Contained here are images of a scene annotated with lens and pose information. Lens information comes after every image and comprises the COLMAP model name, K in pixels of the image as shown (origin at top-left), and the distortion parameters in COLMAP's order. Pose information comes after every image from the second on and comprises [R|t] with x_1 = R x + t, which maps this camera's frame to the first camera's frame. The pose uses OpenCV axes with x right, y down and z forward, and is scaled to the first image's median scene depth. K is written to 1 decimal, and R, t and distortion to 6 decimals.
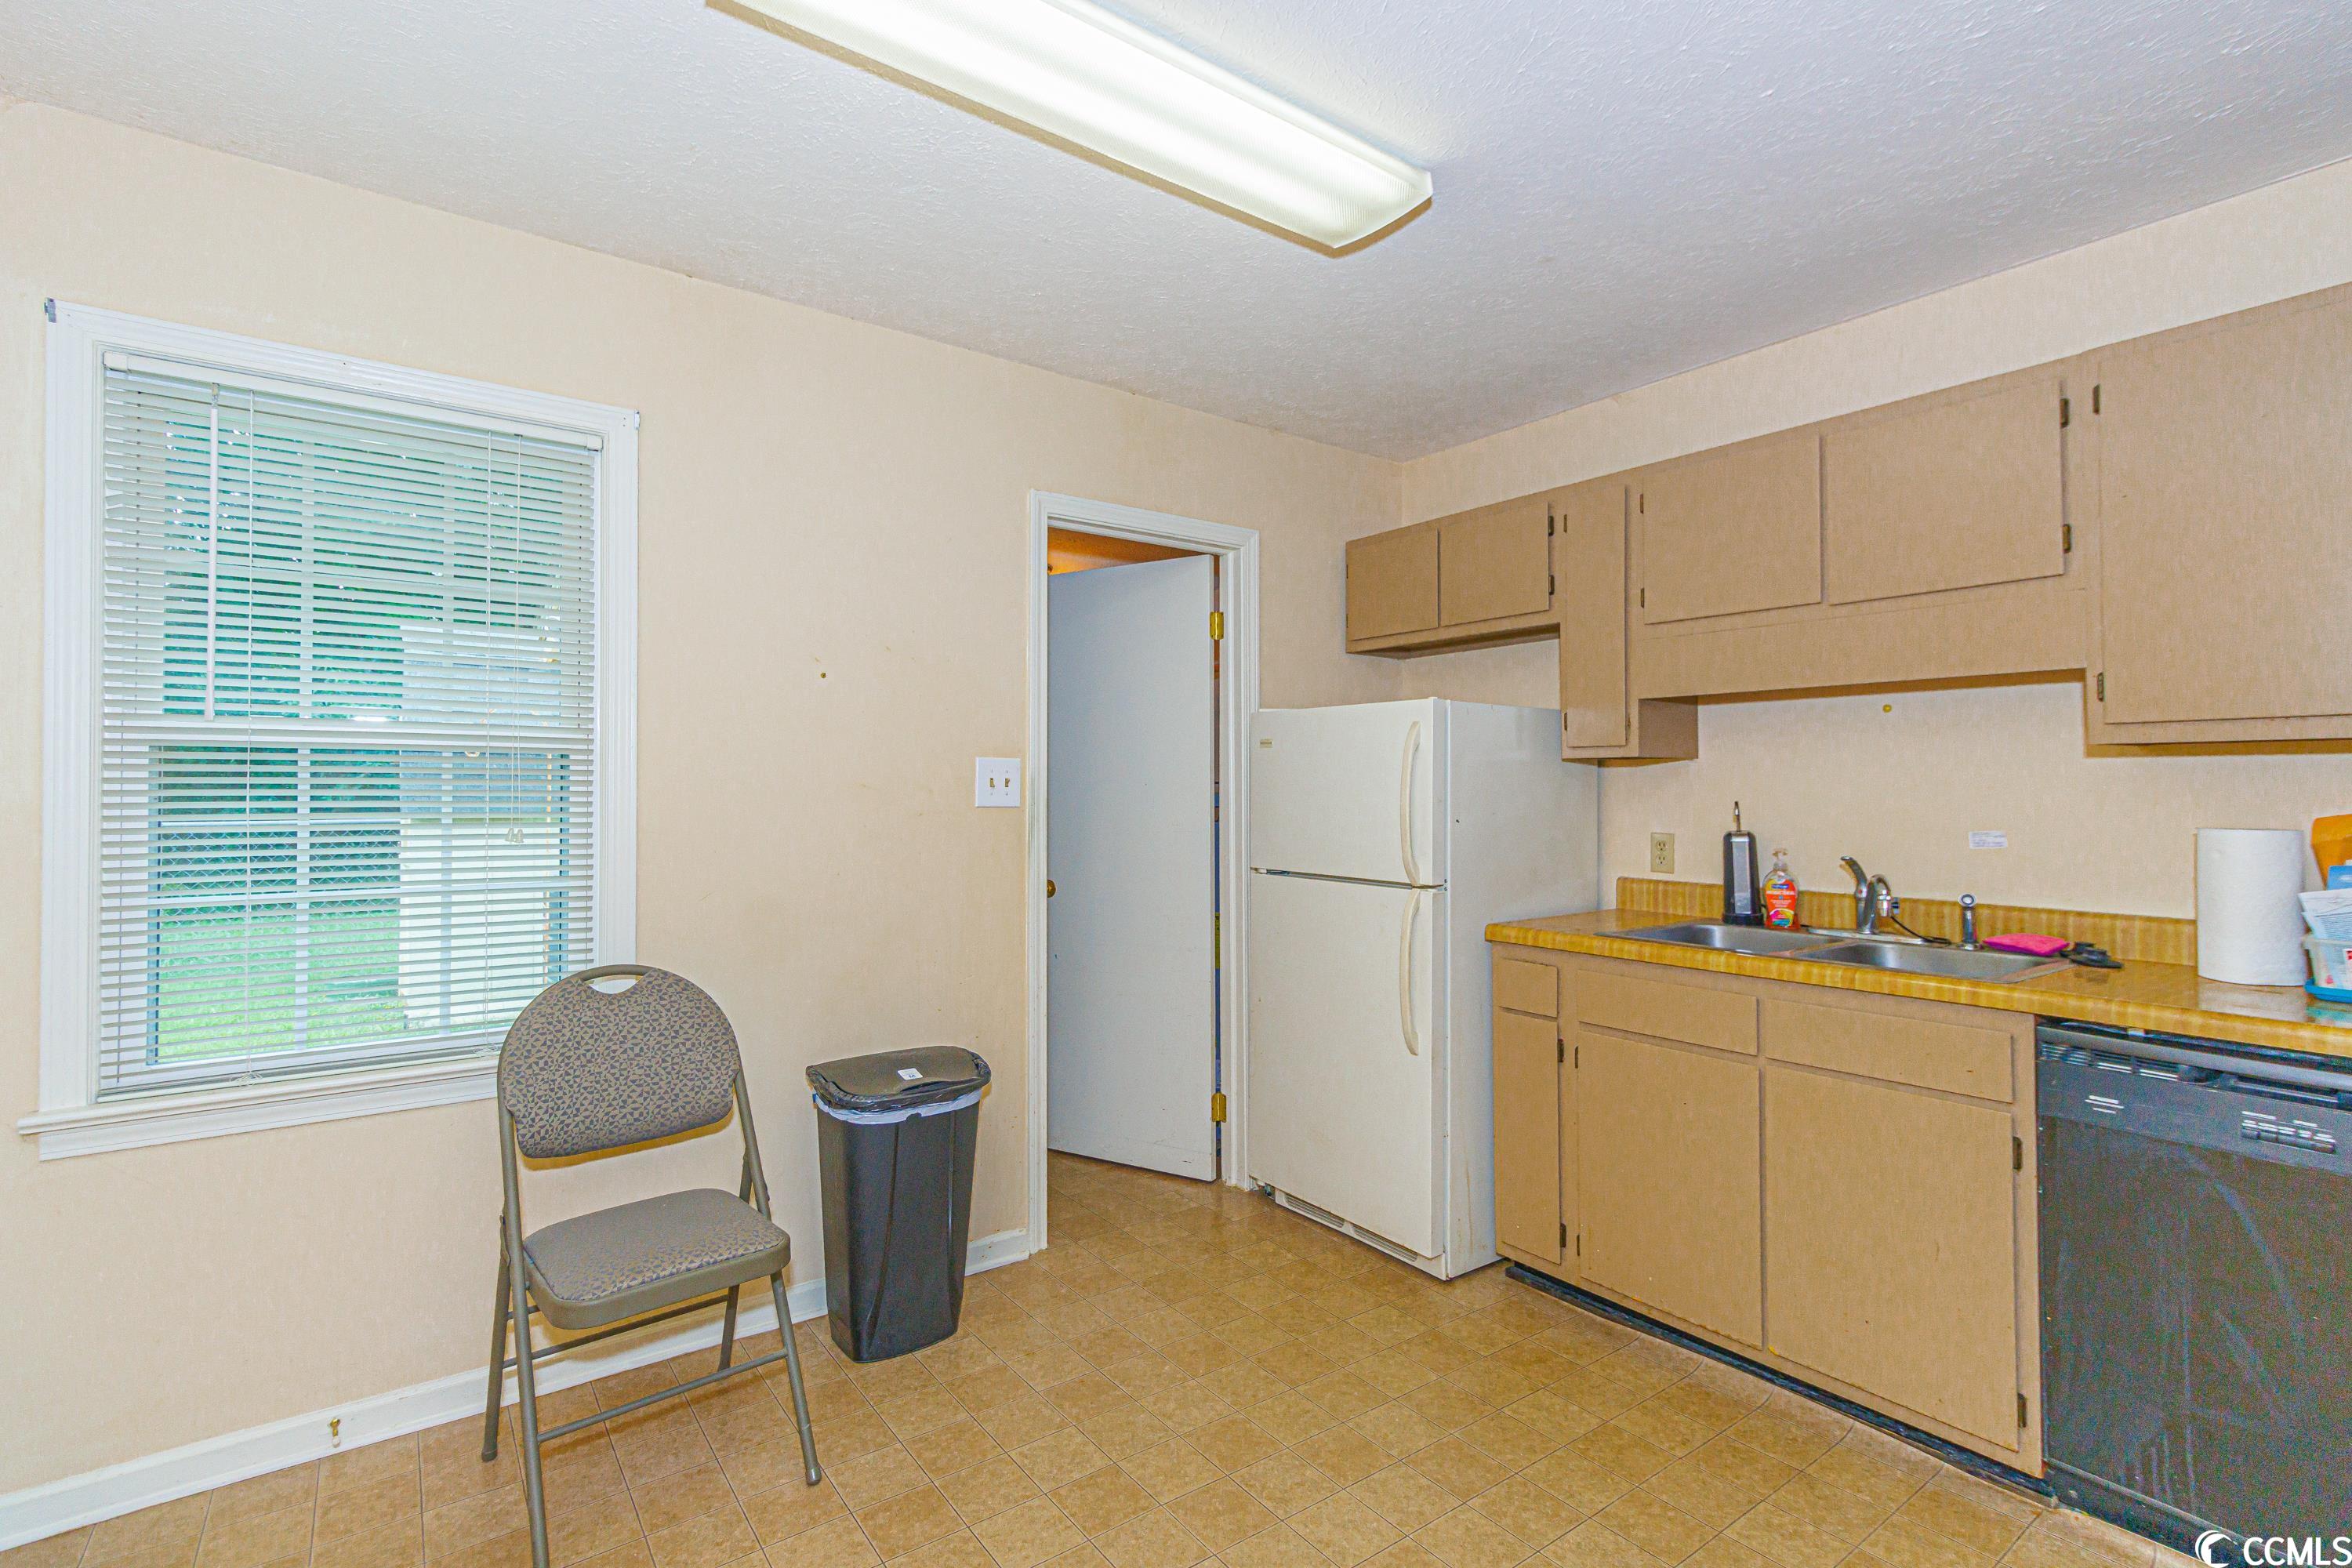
lens RADIAL K [[1086.7, 0, 1171.3], [0, 1086.7, 788.5], [0, 0, 1]] dist [0.003272, 0.005137]
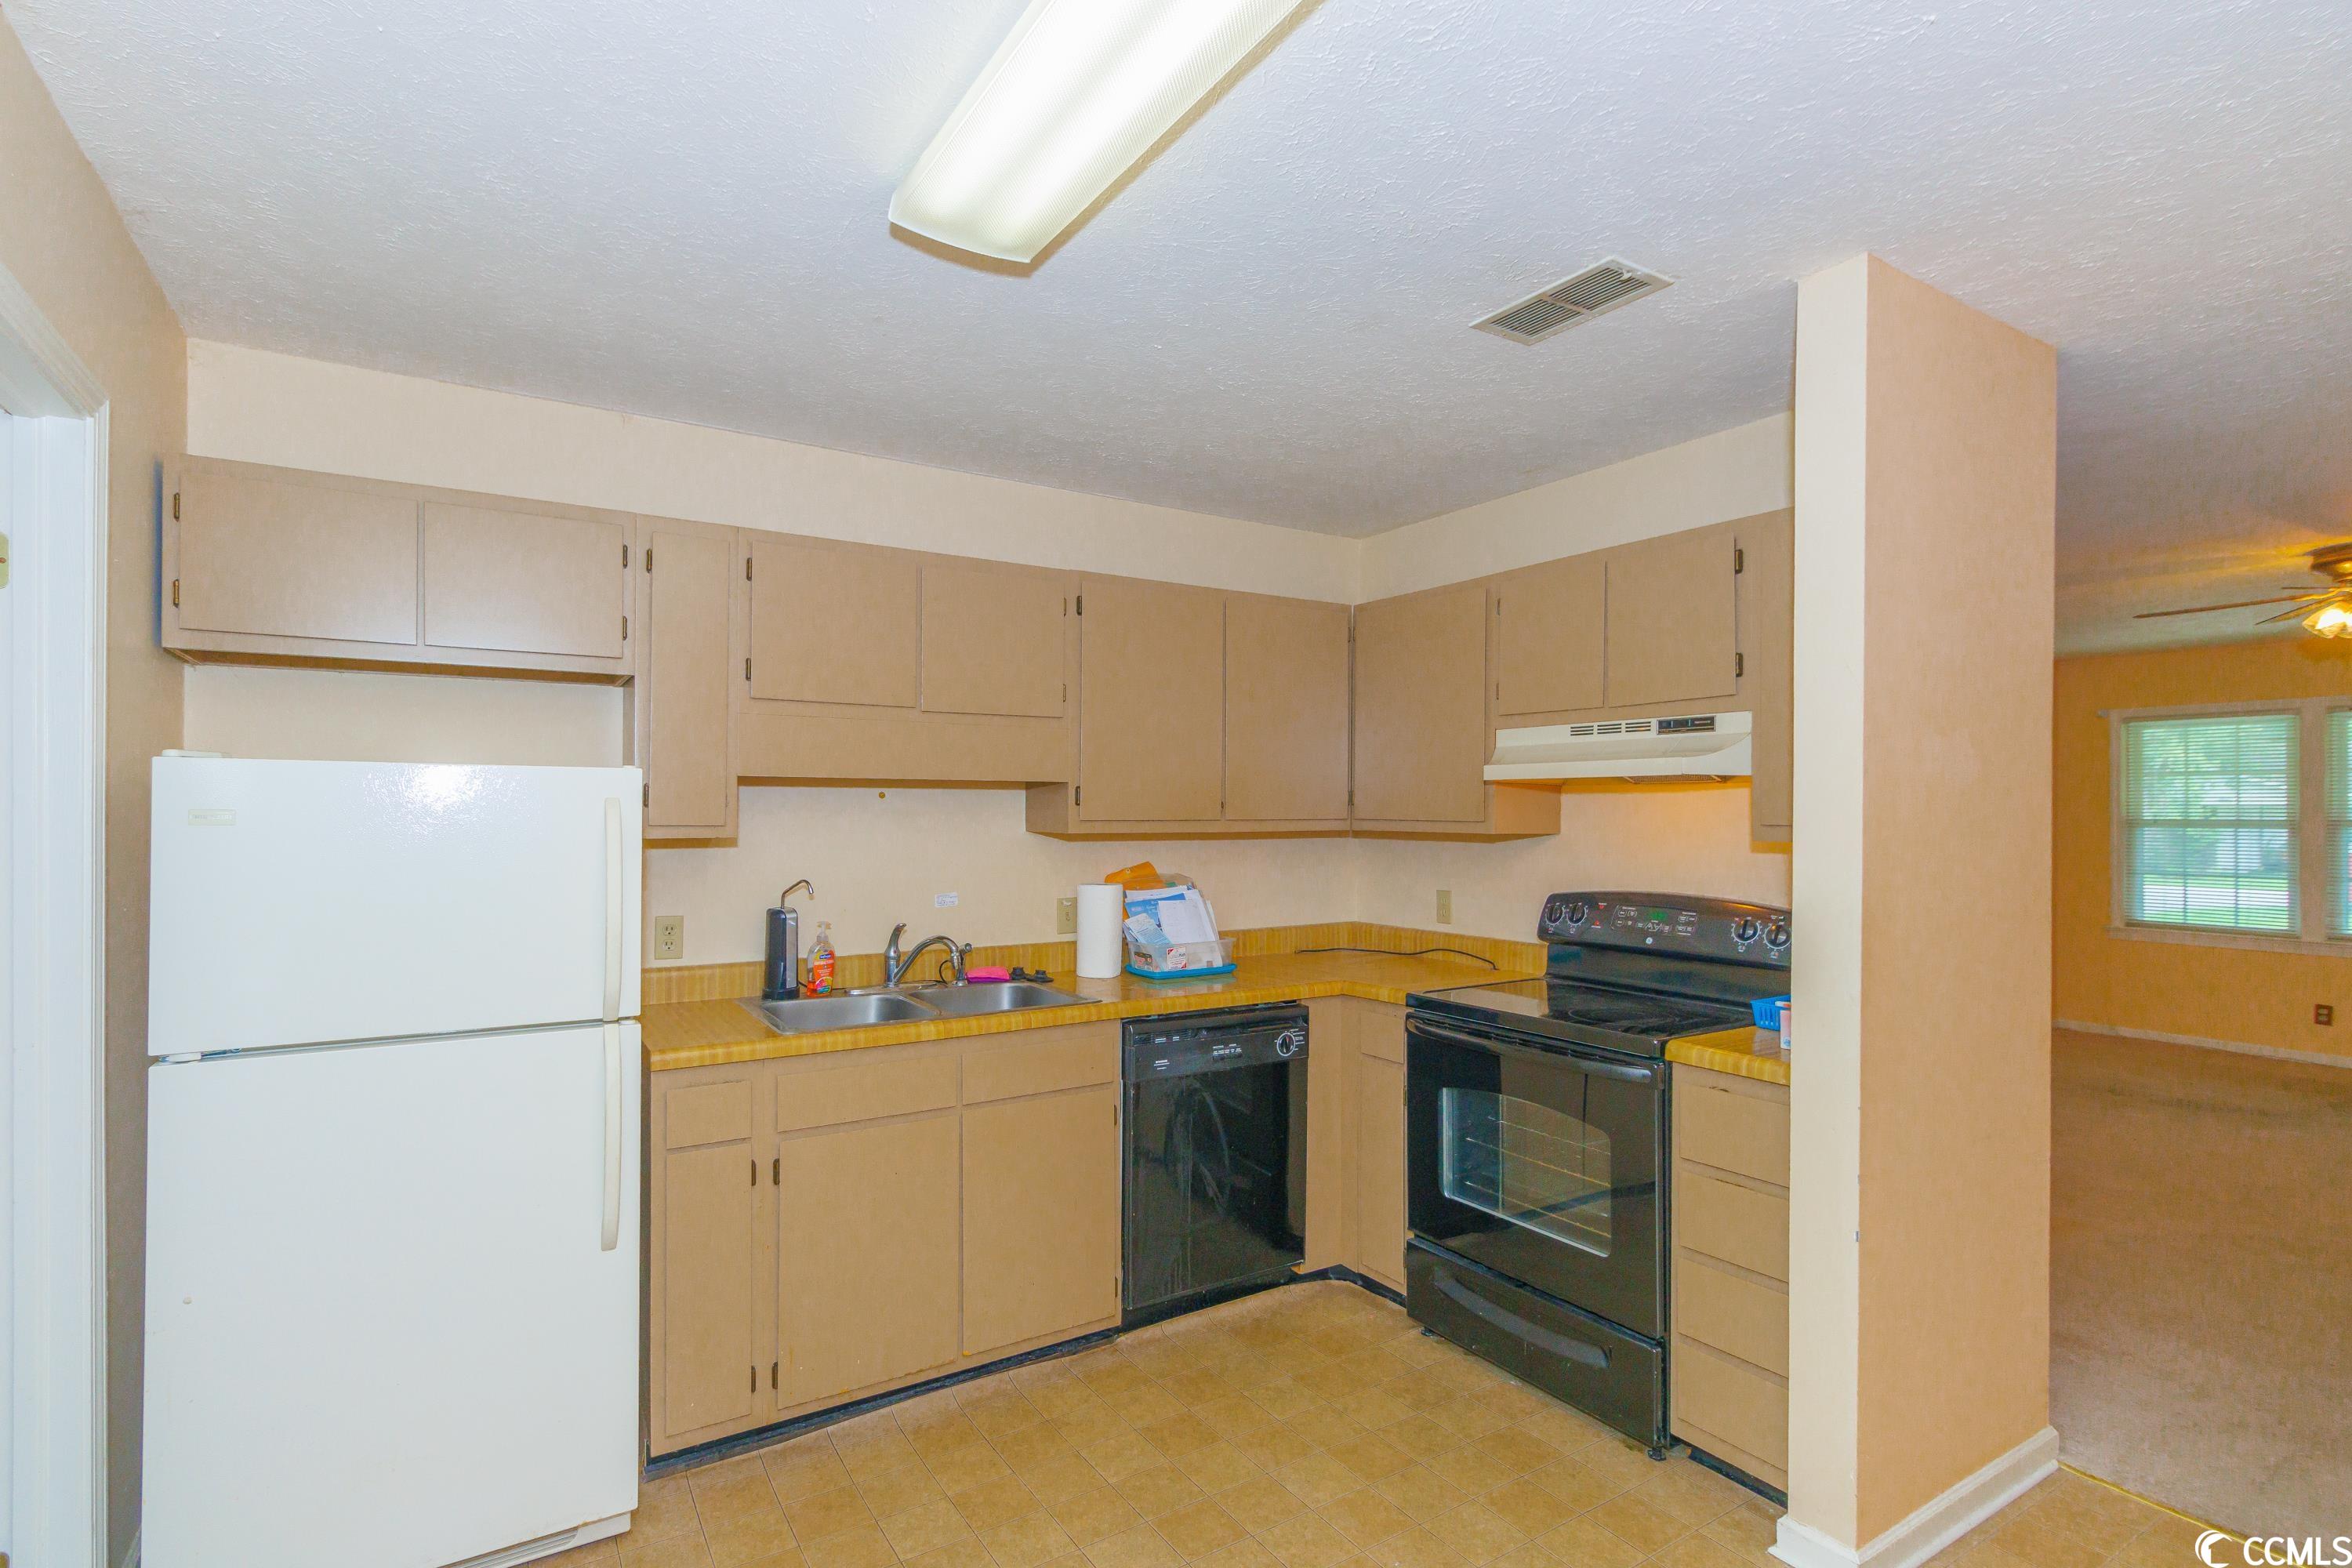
lens RADIAL K [[1086.7, 0, 1154.9], [0, 1086.7, 820.1], [0, 0, 1]] dist [0.003272, 0.005137]
pose [[0.097714, -0.005047, 0.995202, -0.556210], [0.001045, 0.999987, 0.004968, -0.058634], [-0.995214, 0.000555, 0.097718, 0.652144]]
